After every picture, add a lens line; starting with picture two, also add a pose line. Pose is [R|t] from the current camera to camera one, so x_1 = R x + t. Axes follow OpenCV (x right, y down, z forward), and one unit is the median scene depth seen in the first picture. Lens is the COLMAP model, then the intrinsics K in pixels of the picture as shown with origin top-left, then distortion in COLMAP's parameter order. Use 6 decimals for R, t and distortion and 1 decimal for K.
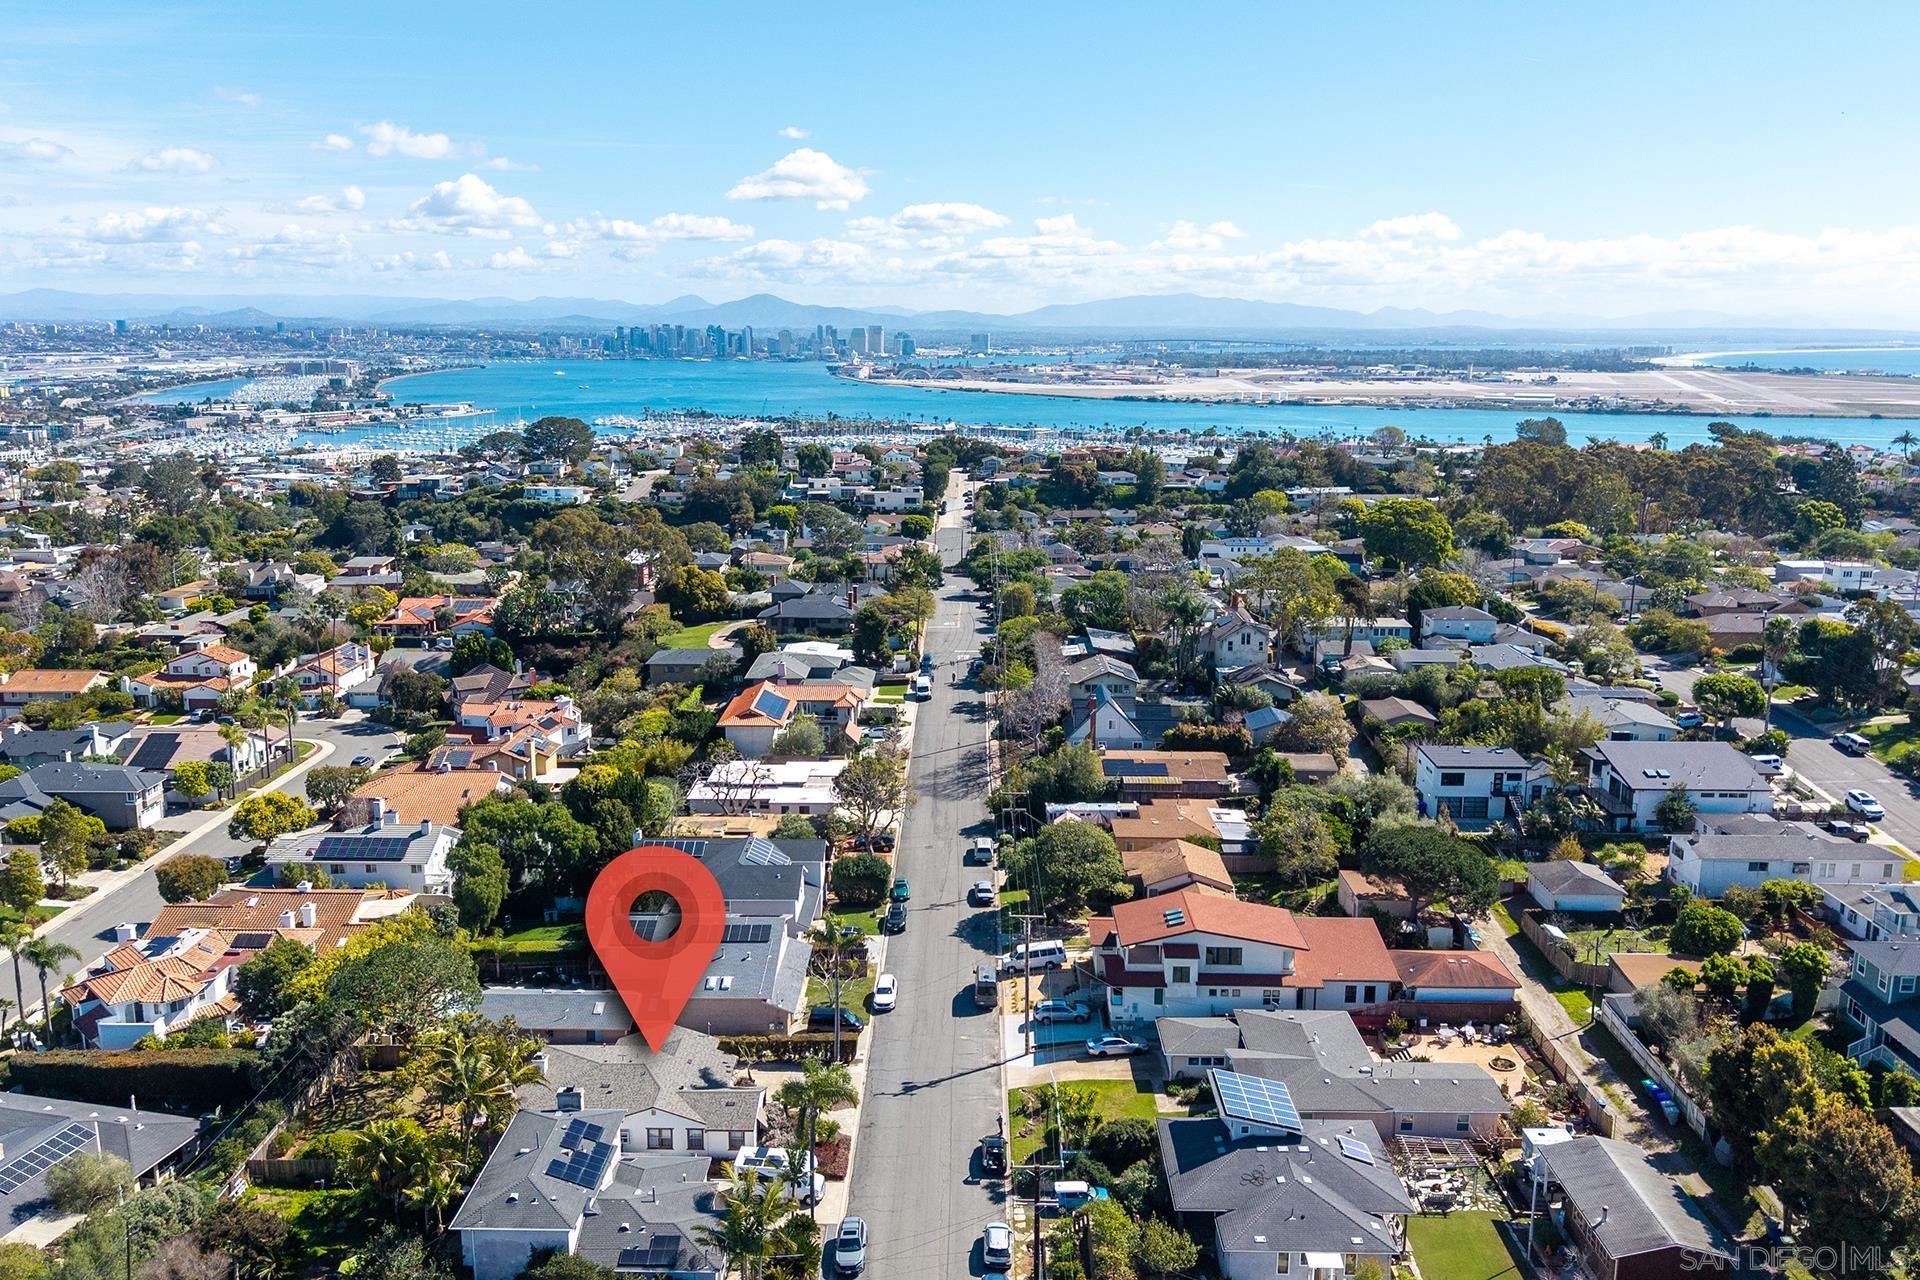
lens RADIAL K [[1425.5, 0, 969.4], [0, 1425.5, 643.6], [0, 0, 1]] dist [0.049066, -0.063903]
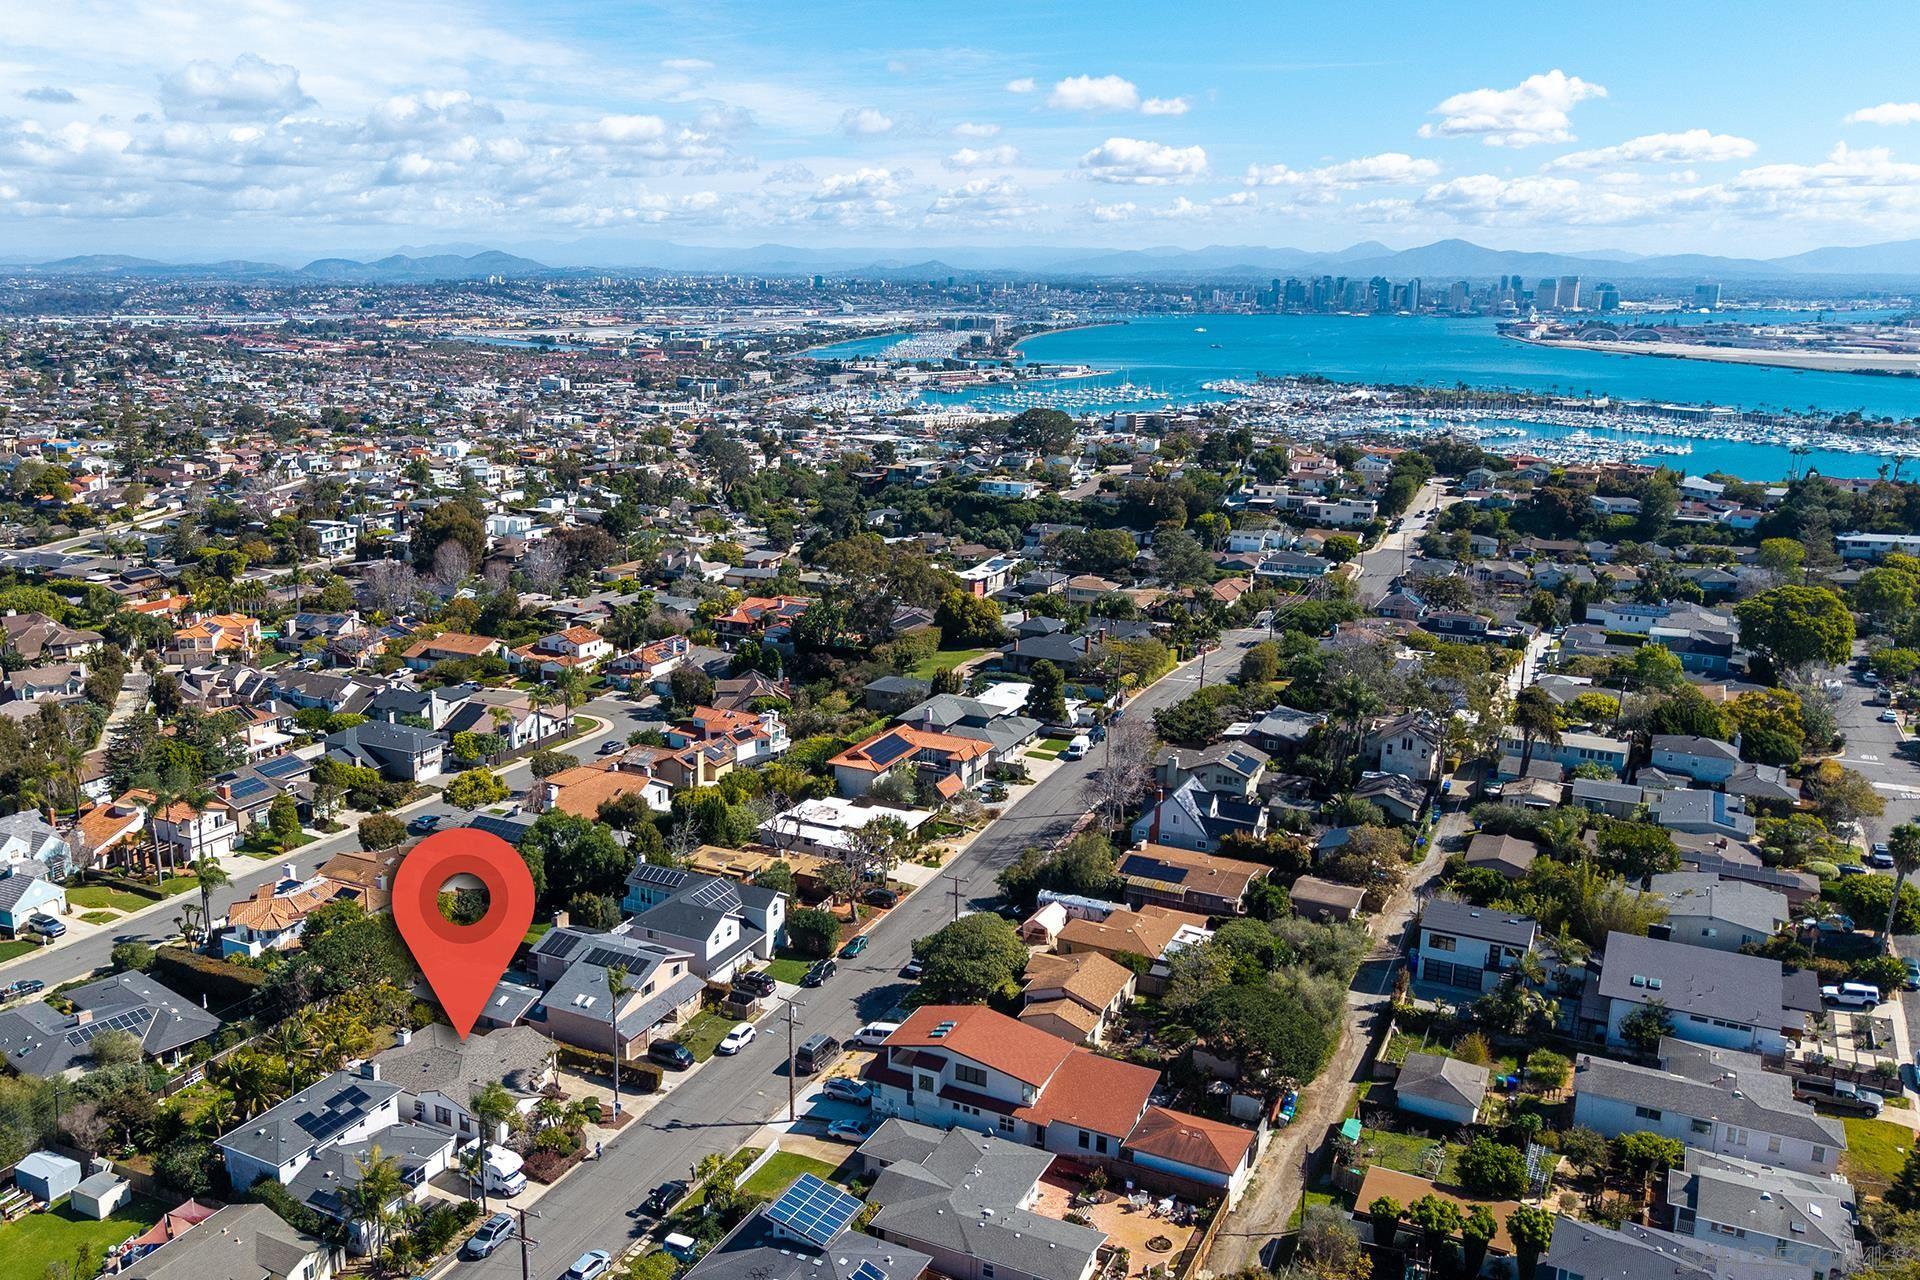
lens RADIAL K [[1489.8, 0, 926.8], [0, 1489.8, 680.5], [0, 0, 1]] dist [0.038661, -0.040730]
pose [[0.898631, 0.115345, -0.423270, 0.454605], [-0.096650, 0.993164, 0.065451, -0.108572], [0.427926, -0.017907, 0.903636, -0.000753]]
